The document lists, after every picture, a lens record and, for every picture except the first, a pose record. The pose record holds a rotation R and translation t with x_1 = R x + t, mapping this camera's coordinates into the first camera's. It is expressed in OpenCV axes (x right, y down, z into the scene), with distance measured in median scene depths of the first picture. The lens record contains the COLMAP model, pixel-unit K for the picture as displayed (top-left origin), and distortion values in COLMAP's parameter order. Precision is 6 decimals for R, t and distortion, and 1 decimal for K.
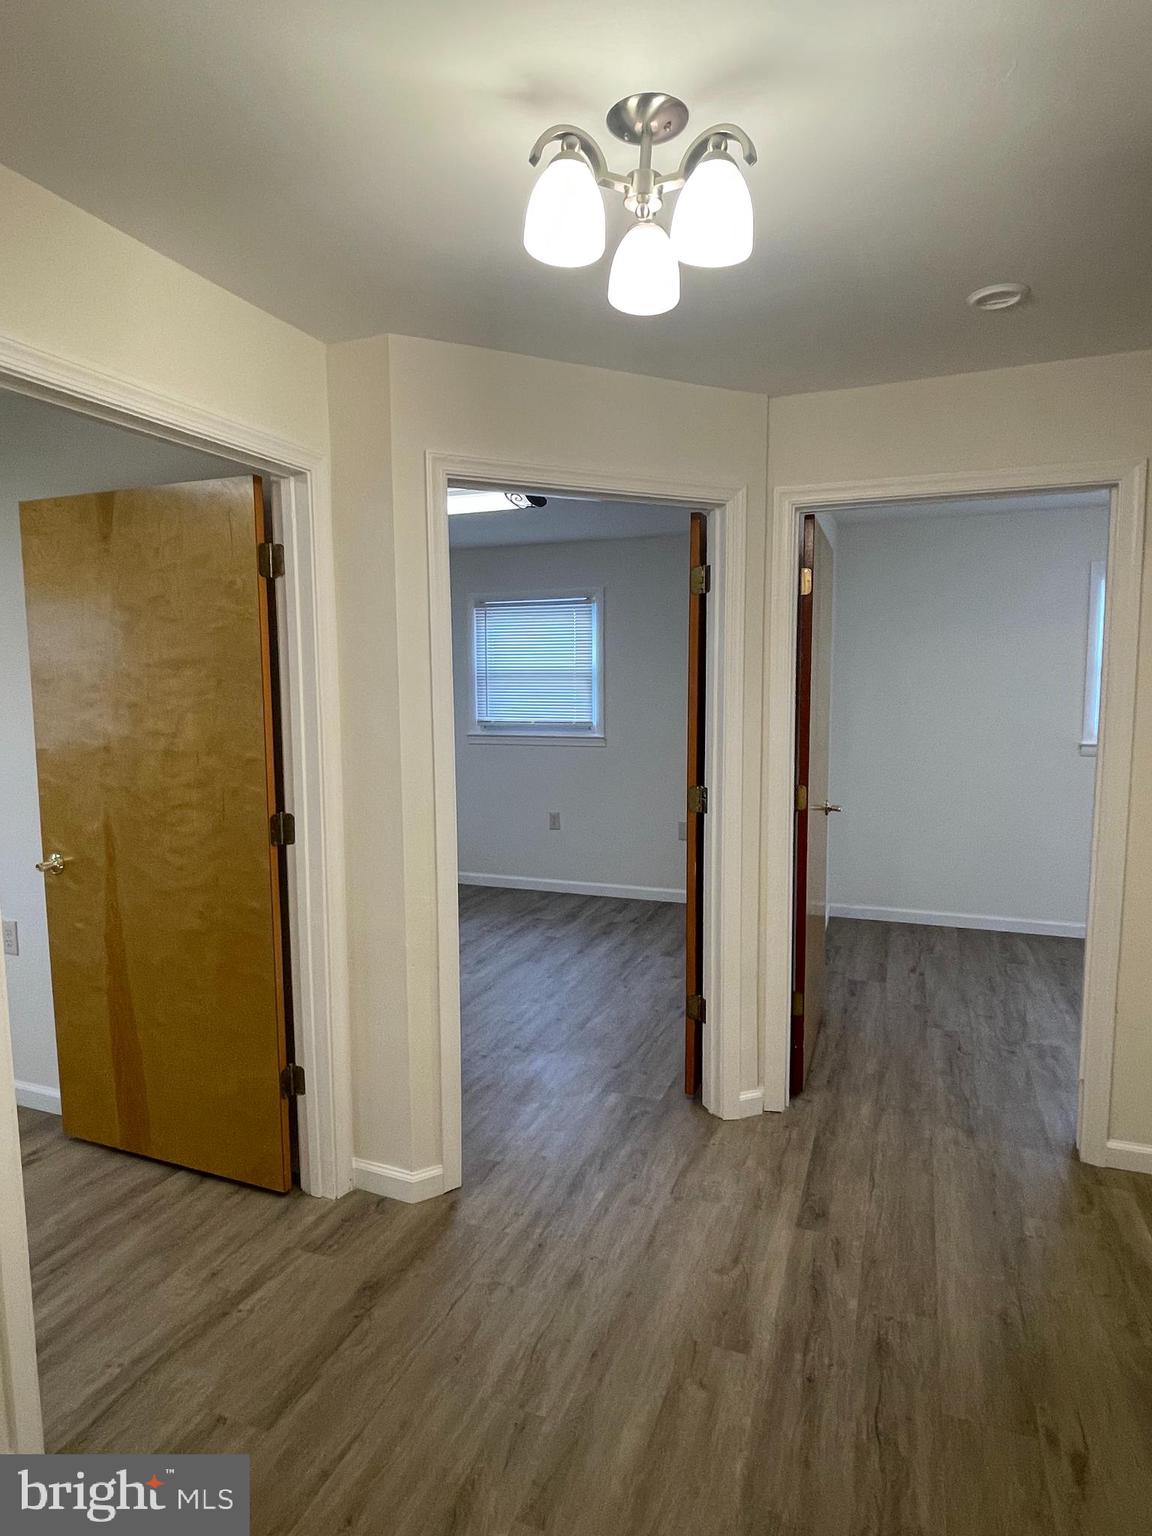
lens RADIAL K [[884.9, 0, 576.0], [0, 884.9, 768.0], [0, 0, 1]] dist [0.006027, -0.000116]
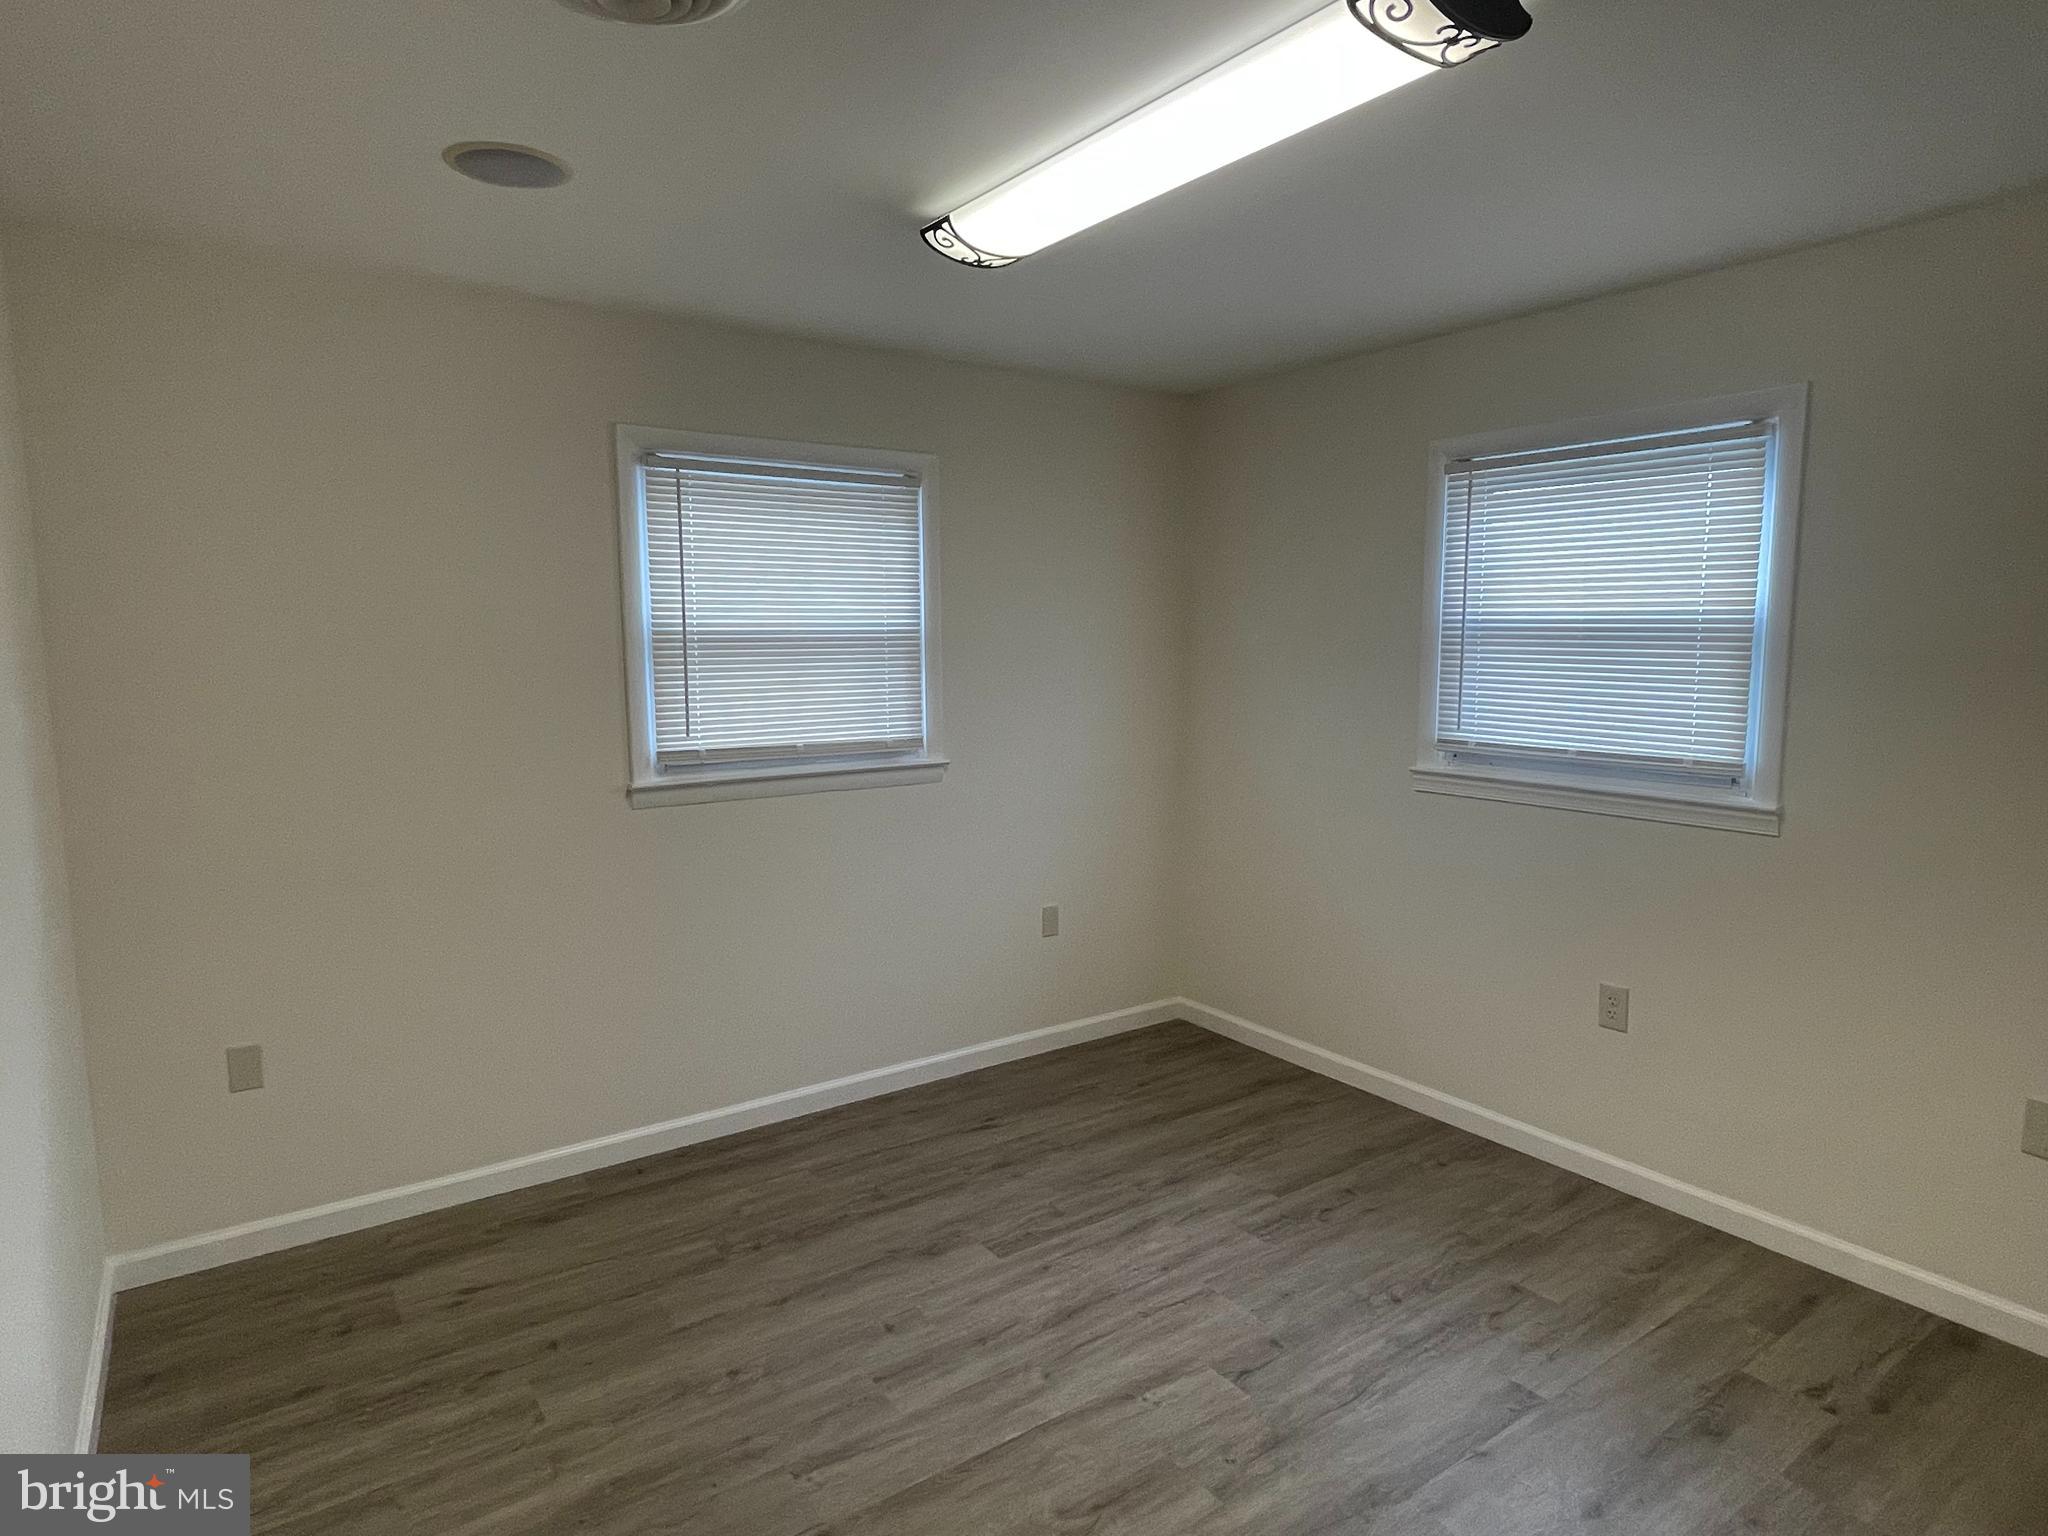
lens RADIAL K [[1179.8, 0, 1031.1], [0, 1179.8, 772.0], [0, 0, 1]] dist [0.006027, -0.000116]
pose [[0.831852, 0.070853, -0.550456, 0.043273], [-0.056348, 0.997474, 0.043239, -0.054120], [0.552129, -0.004952, 0.833744, 0.437702]]
